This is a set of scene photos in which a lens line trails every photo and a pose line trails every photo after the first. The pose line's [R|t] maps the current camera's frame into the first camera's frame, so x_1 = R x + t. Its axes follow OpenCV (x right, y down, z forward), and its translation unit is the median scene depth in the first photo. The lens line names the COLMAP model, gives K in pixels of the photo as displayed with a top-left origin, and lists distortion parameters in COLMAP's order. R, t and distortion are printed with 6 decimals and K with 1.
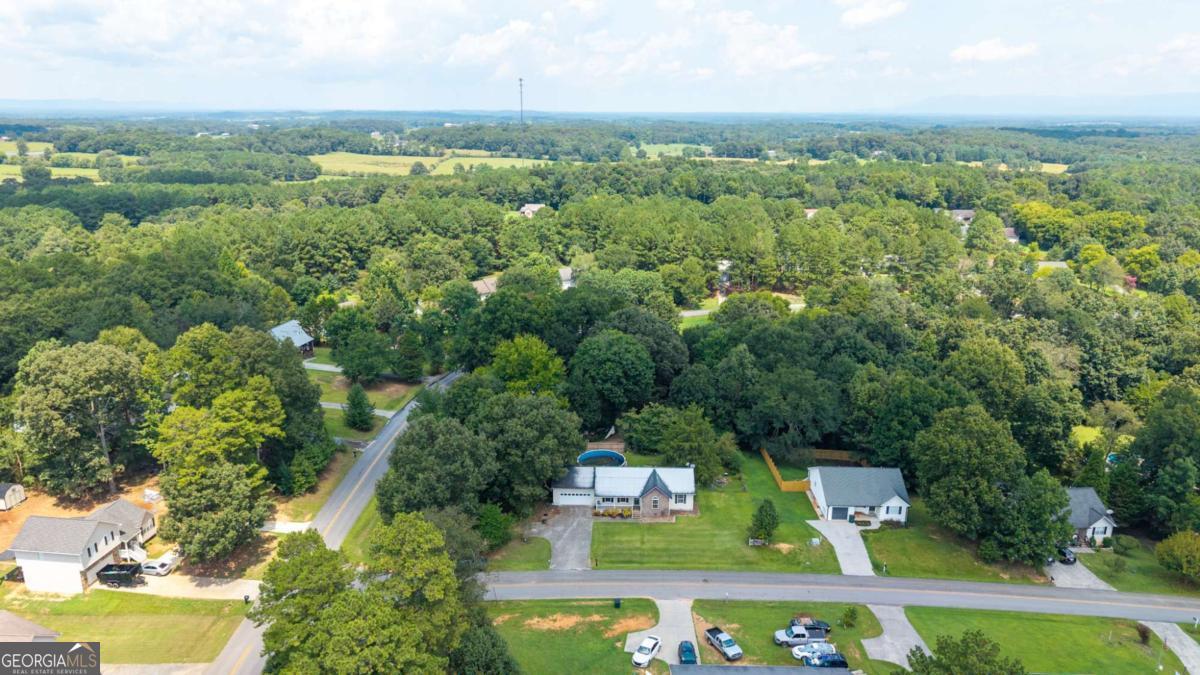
lens RADIAL K [[780.3, 0, 605.0], [0, 780.3, 339.7], [0, 0, 1]] dist [0.062973, -0.083349]
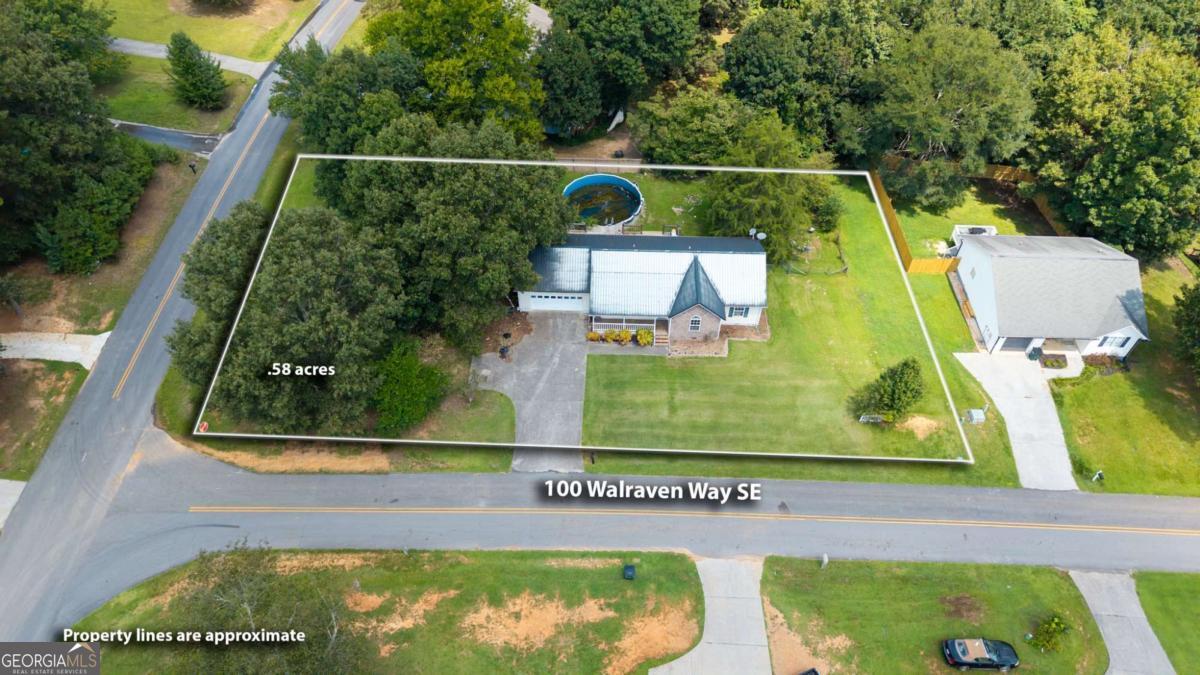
lens RADIAL K [[780.3, 0, 605.0], [0, 780.3, 339.7], [0, 0, 1]] dist [0.062973, -0.083349]
pose [[0.999965, 0.007497, 0.003689, -0.004277], [-0.008300, 0.840169, 0.542261, -0.092709], [0.000966, -0.542272, 0.840202, 0.522256]]
